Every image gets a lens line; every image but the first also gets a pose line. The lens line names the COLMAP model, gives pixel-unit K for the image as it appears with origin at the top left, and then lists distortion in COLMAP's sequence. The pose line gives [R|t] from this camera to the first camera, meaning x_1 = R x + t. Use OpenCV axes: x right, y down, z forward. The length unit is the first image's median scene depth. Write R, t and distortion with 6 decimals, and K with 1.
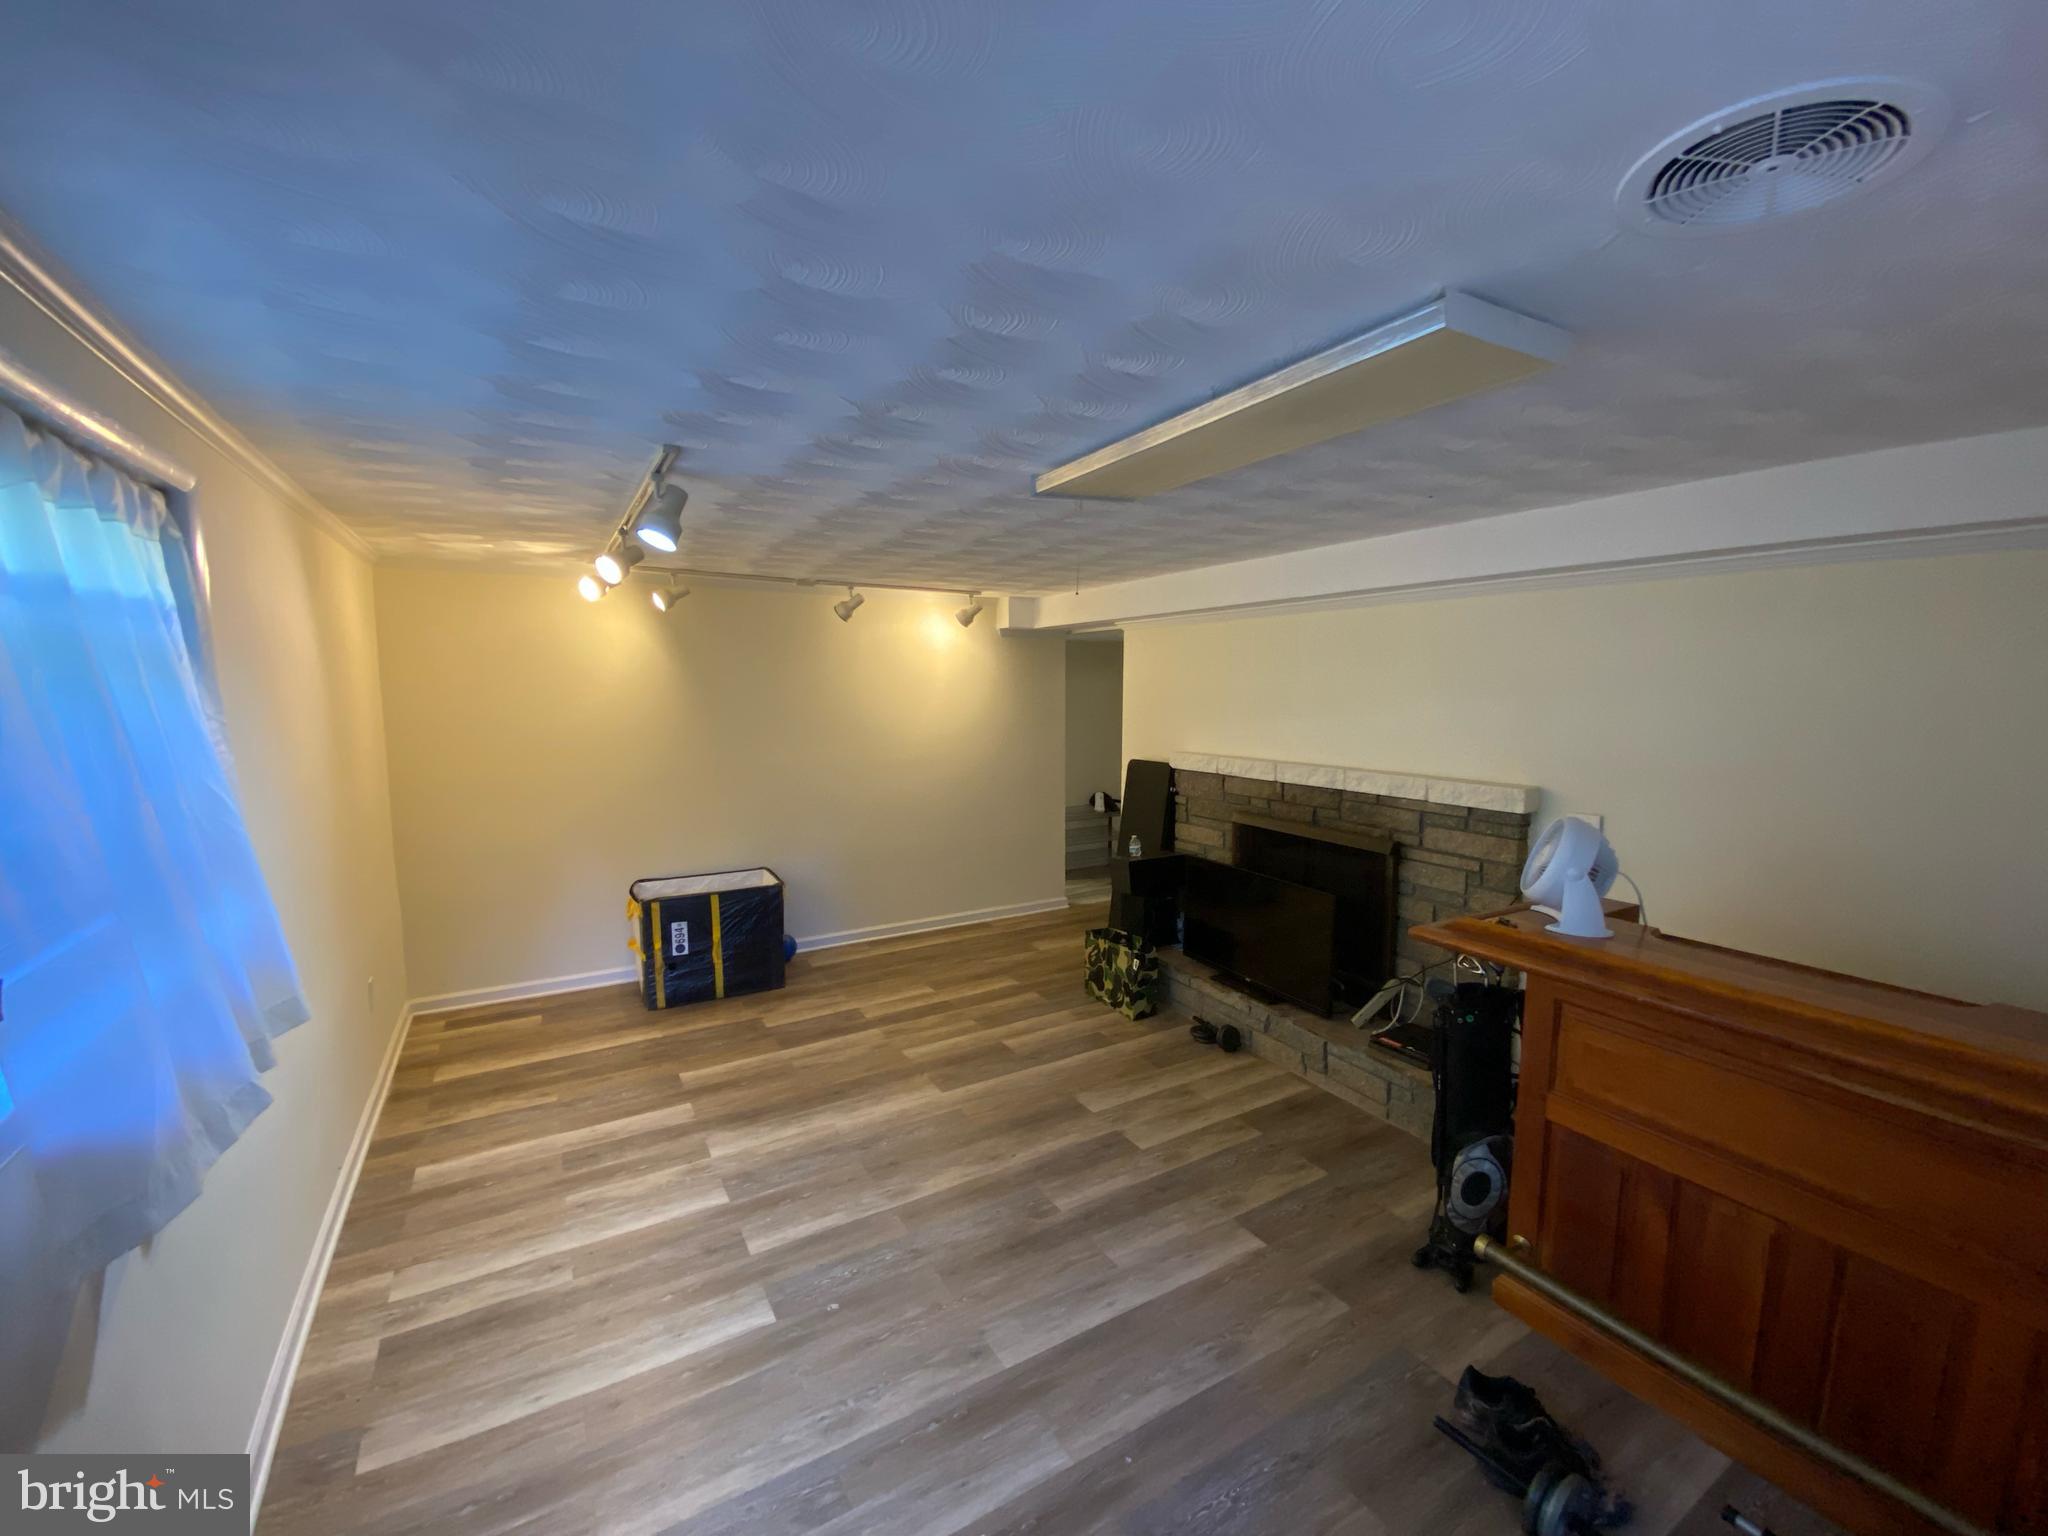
lens RADIAL K [[840.0, 0, 1023.9], [0, 840.0, 771.7], [0, 0, 1]] dist [0.014184, -0.016335]
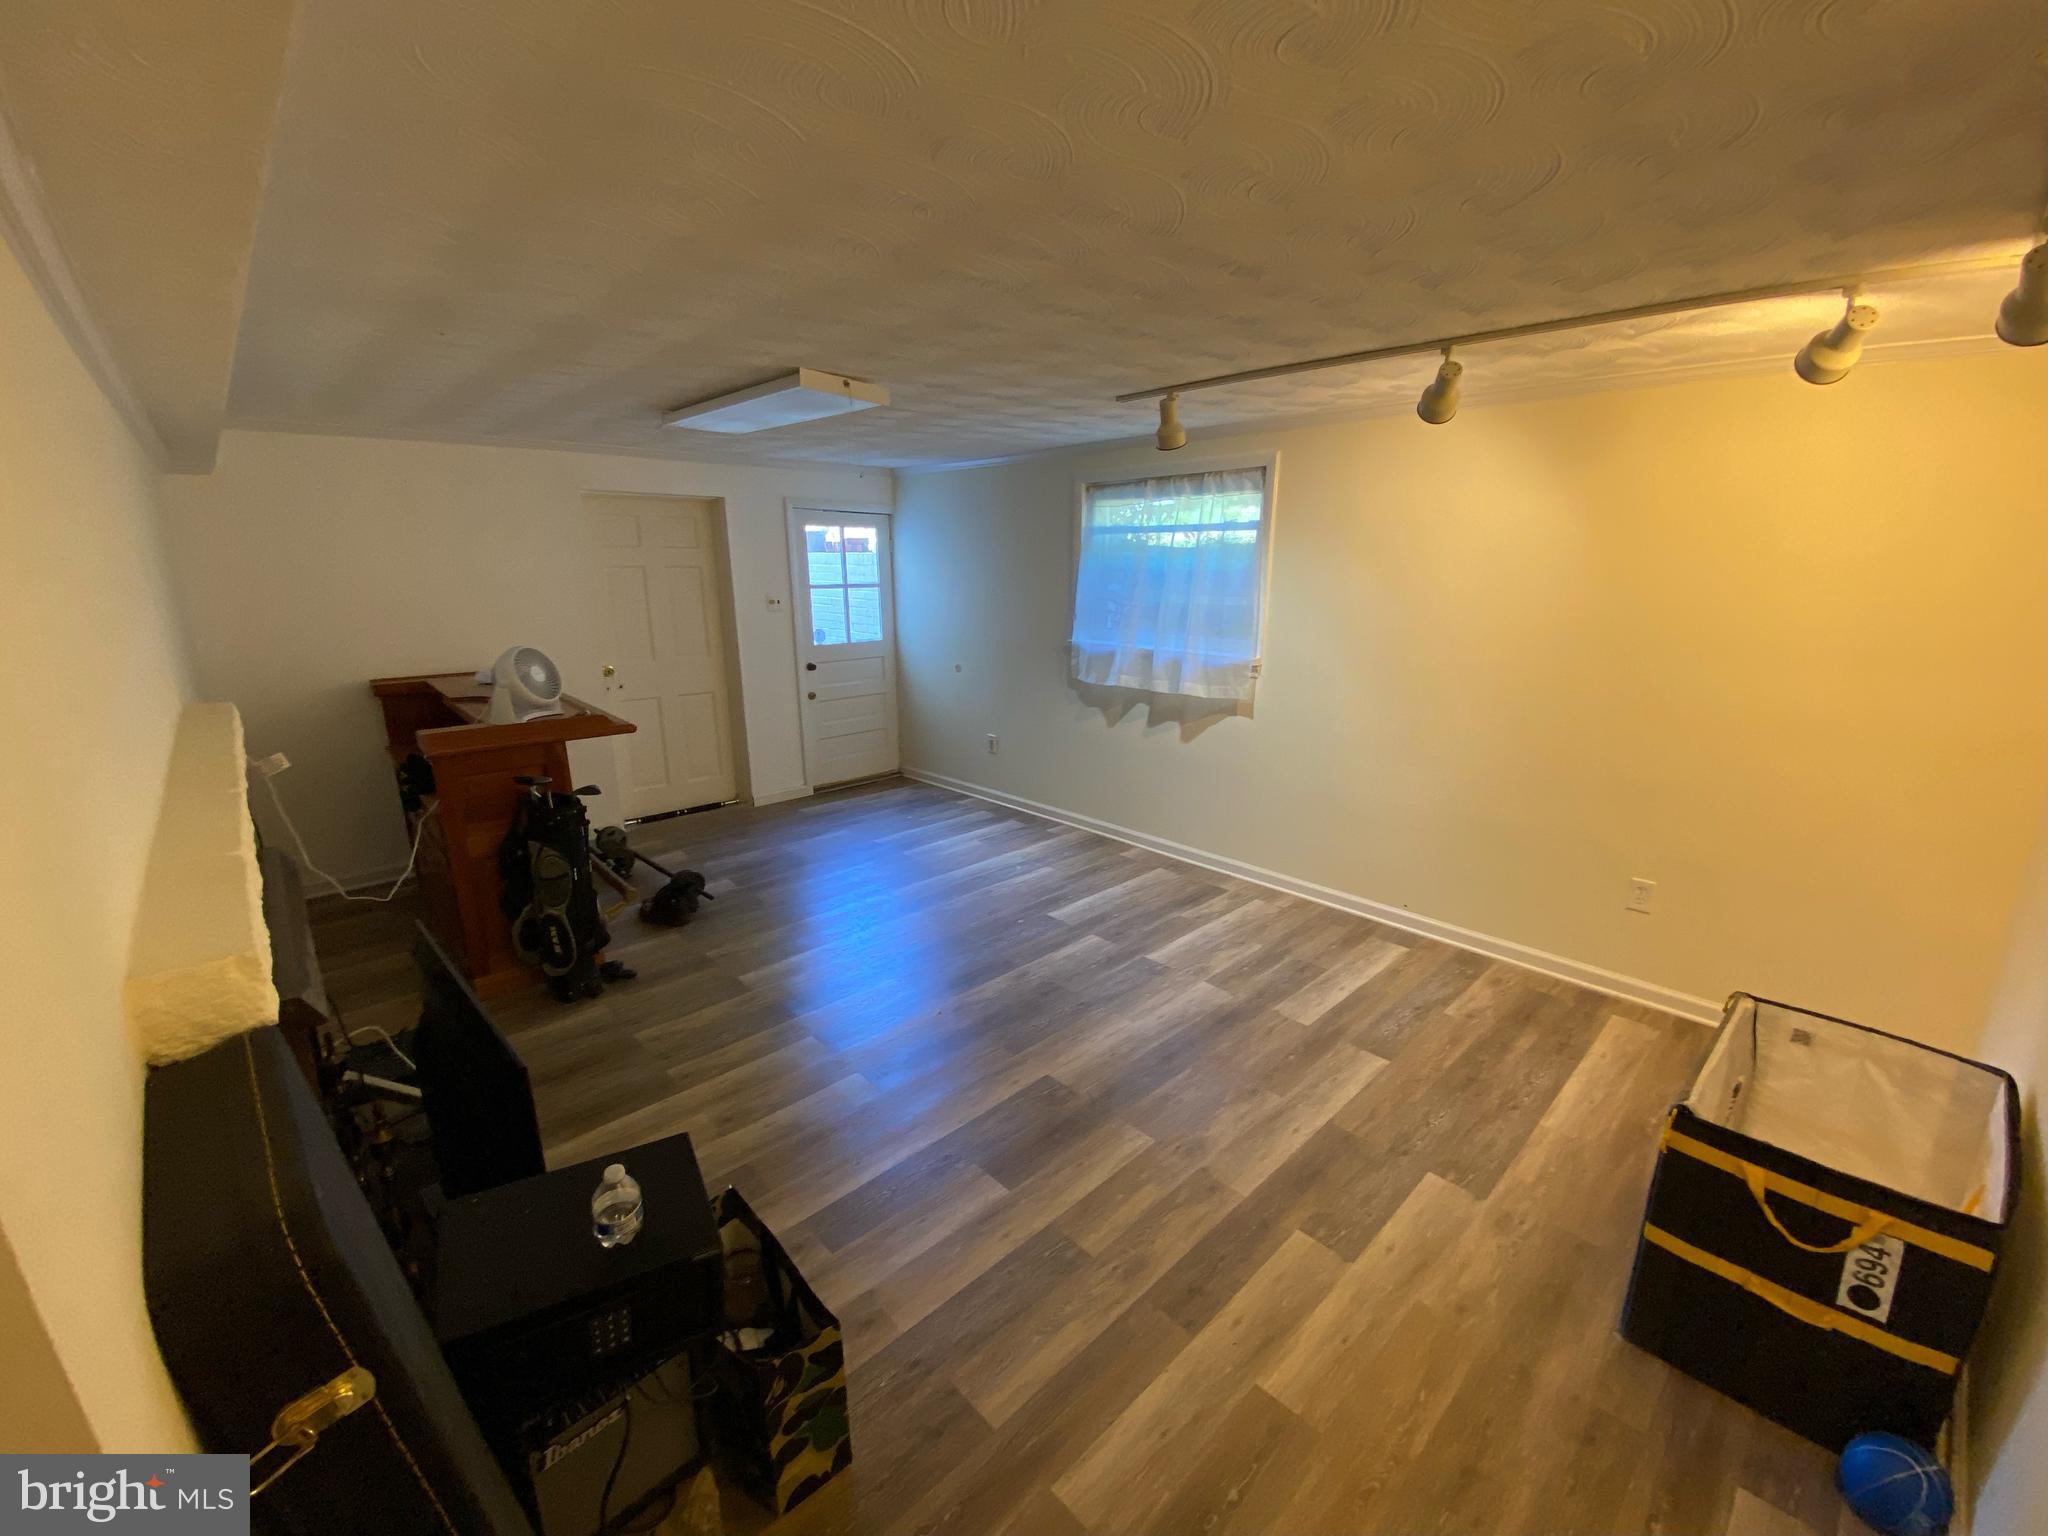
lens RADIAL K [[840.0, 0, 1024.8], [0, 840.0, 778.1], [0, 0, 1]] dist [0.014184, -0.016335]
pose [[-0.974148, 0.060021, -0.217793, 0.082546], [-0.020840, 0.936075, 0.351184, -0.168159], [0.224949, 0.346644, -0.910624, 1.646873]]
